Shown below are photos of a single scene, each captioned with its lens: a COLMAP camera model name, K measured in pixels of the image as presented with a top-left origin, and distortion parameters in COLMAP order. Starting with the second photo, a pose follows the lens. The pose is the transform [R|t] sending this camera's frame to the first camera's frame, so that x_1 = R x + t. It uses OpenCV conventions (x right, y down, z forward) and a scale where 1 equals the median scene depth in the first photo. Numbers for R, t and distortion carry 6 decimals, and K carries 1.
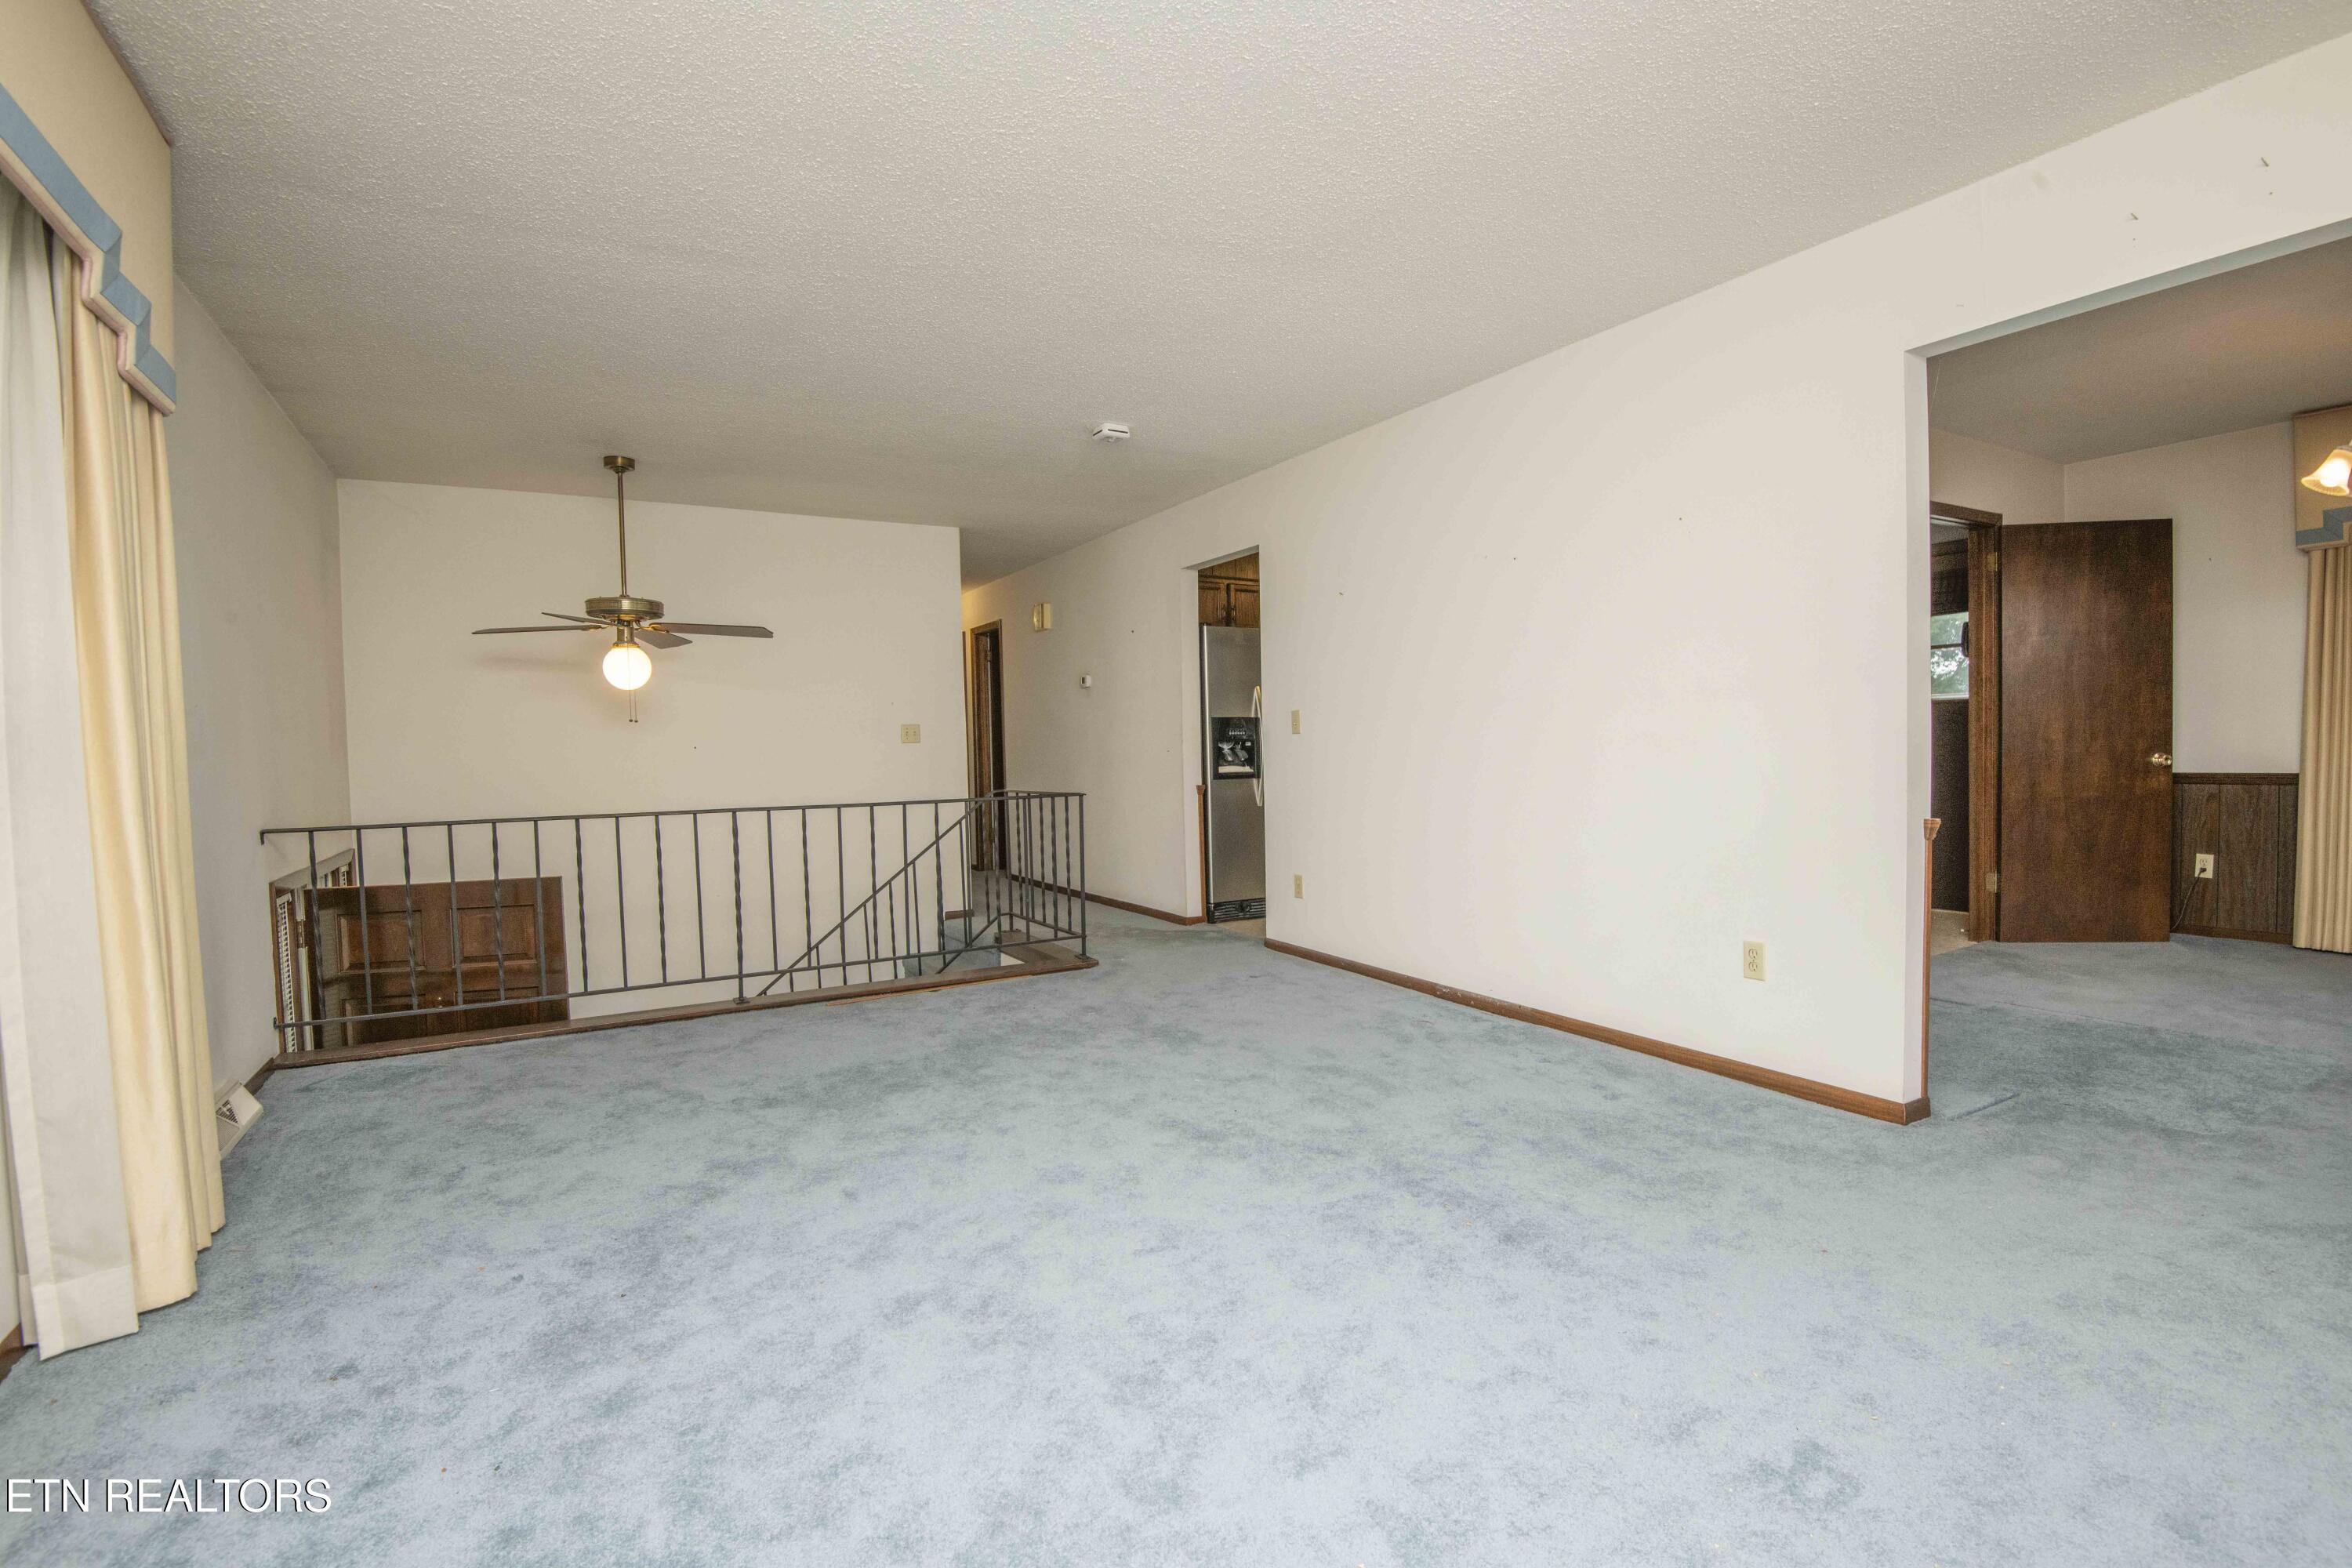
lens RADIAL K [[1090.8, 0, 1184.7], [0, 1090.8, 783.9], [0, 0, 1]] dist [-0.017263, -0.013781]
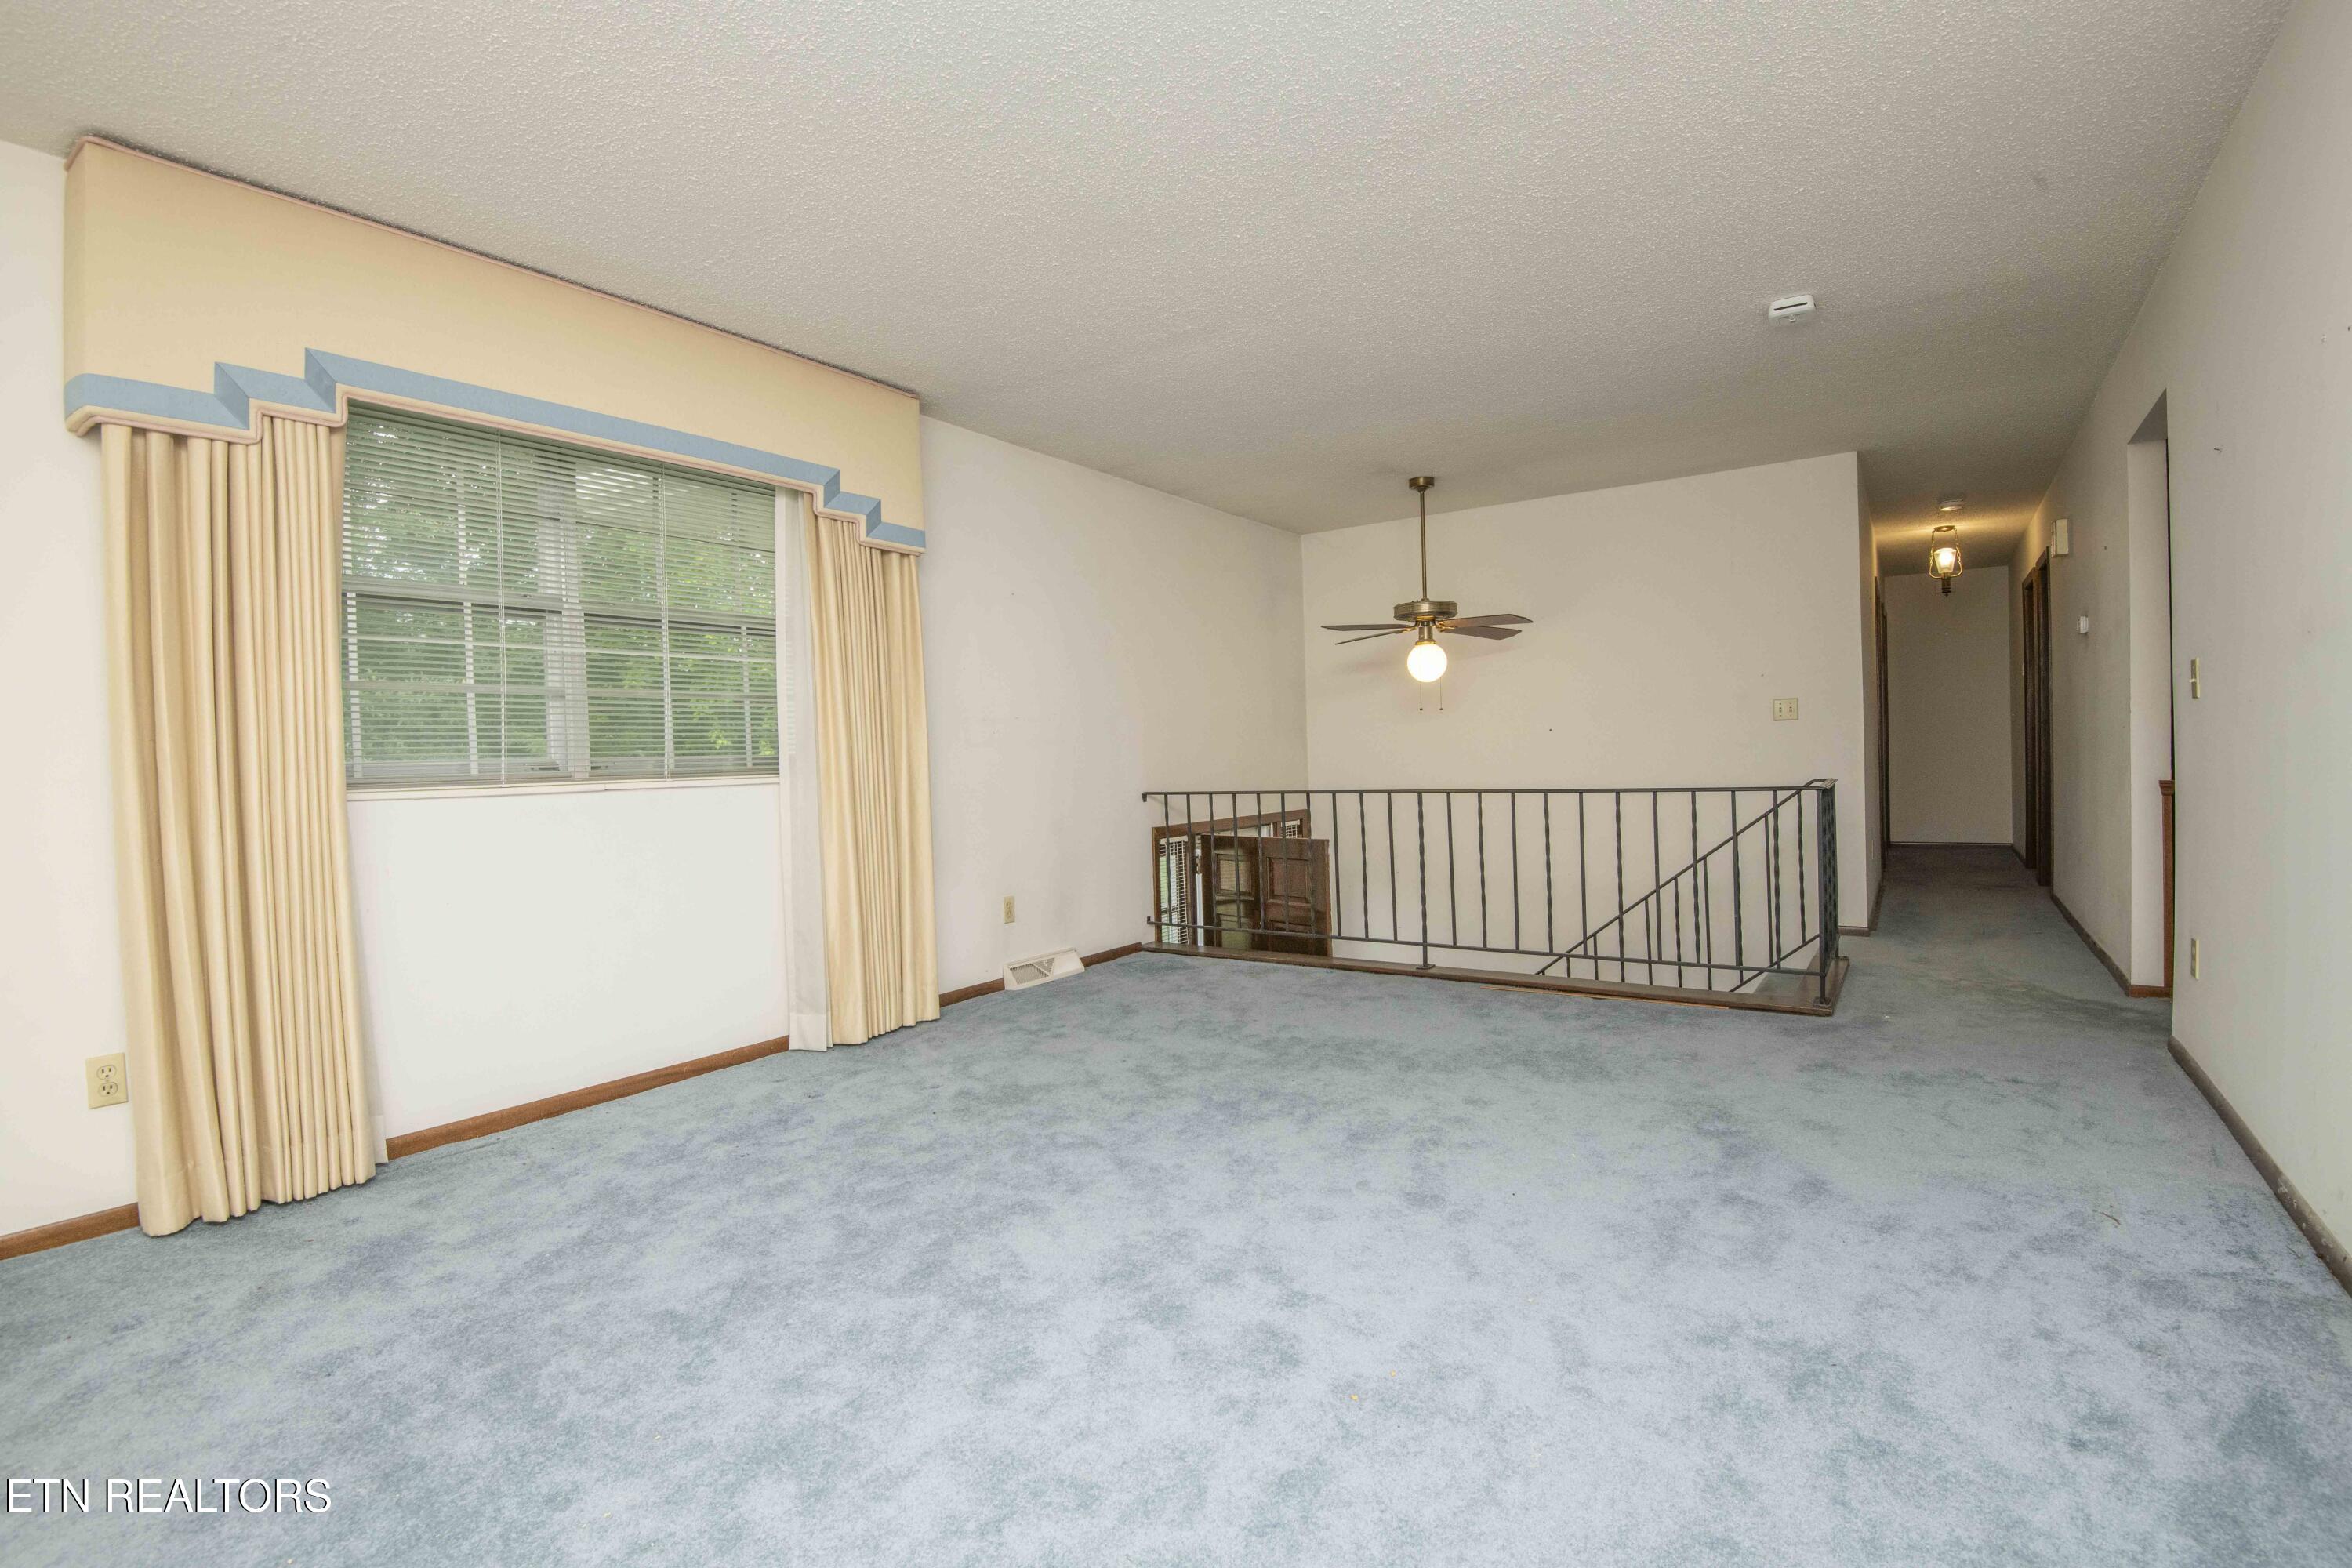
lens RADIAL K [[1090.8, 0, 1191.3], [0, 1090.8, 775.1], [0, 0, 1]] dist [-0.017263, -0.013781]
pose [[0.433470, 0.023273, -0.900868, 0.458232], [-0.009960, 0.999729, 0.021035, -0.012078], [0.901113, -0.000145, 0.433584, 0.317953]]
